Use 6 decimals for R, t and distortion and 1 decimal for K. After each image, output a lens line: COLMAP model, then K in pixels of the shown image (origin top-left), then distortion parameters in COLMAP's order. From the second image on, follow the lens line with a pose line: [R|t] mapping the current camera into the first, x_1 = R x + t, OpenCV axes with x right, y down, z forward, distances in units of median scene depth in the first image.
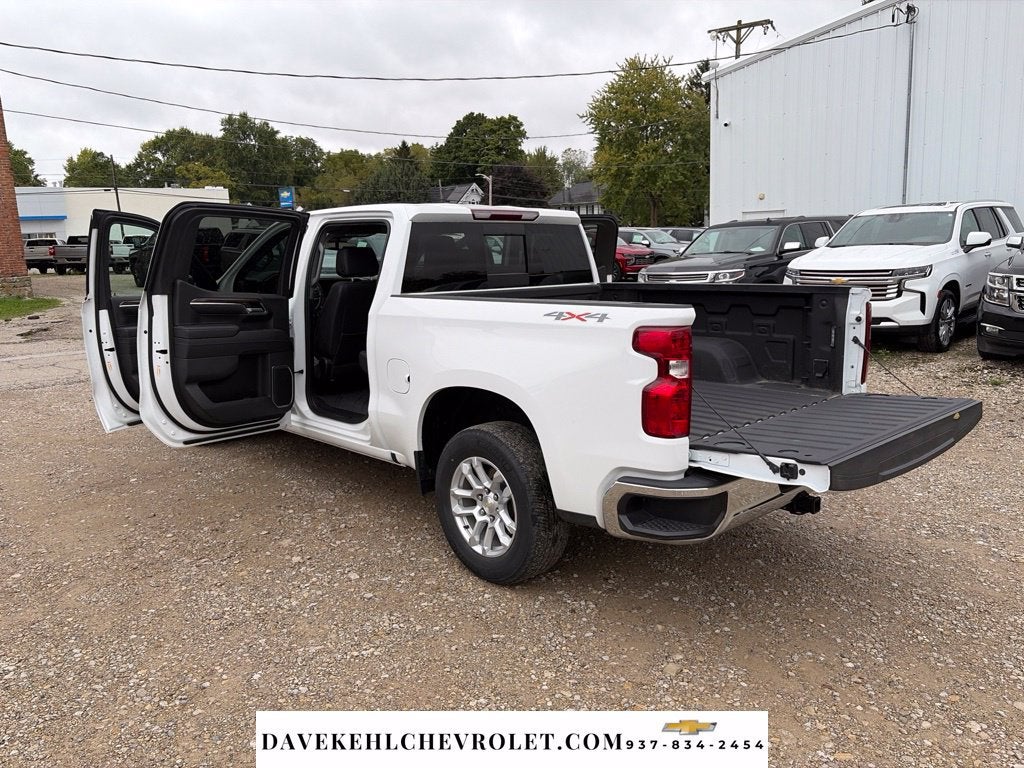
lens RADIAL K [[778.0, 0, 512.3], [0, 778.0, 377.8], [0, 0, 1]] dist [0.035716, -0.034923]
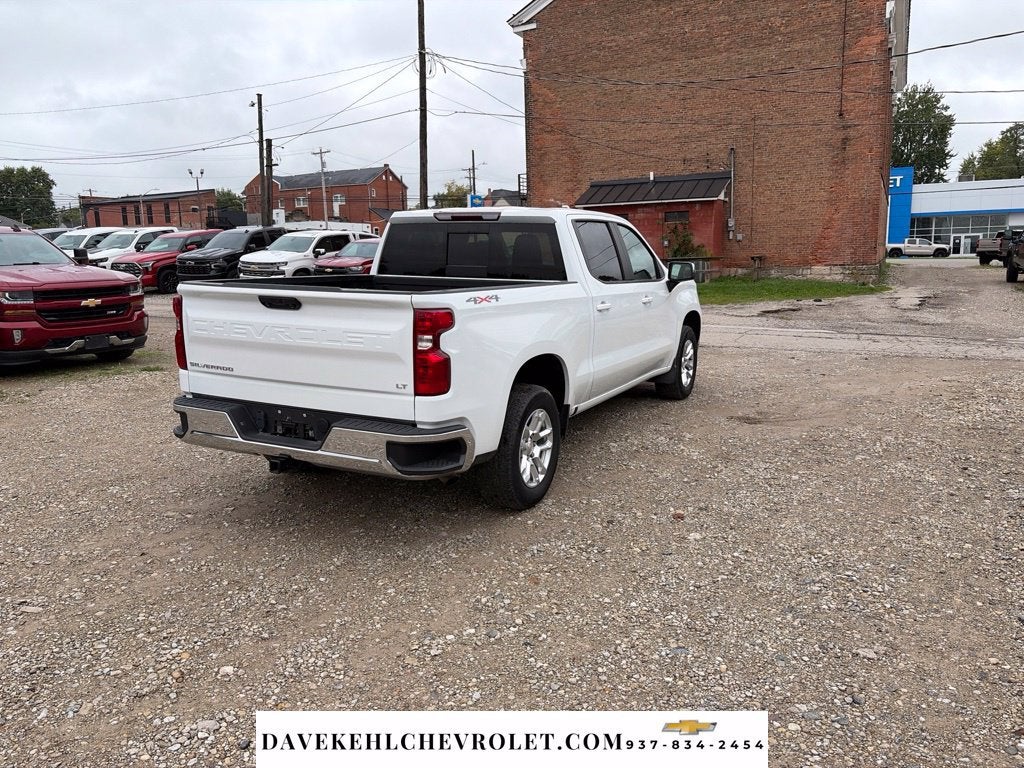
lens RADIAL K [[778.0, 0, 510.9], [0, 778.0, 384.7], [0, 0, 1]] dist [0.035716, -0.034923]
pose [[0.340251, 0.184742, -0.922009, 1.132737], [-0.166099, 0.976901, 0.134445, -0.125362], [0.925549, 0.107399, 0.363077, 0.641370]]
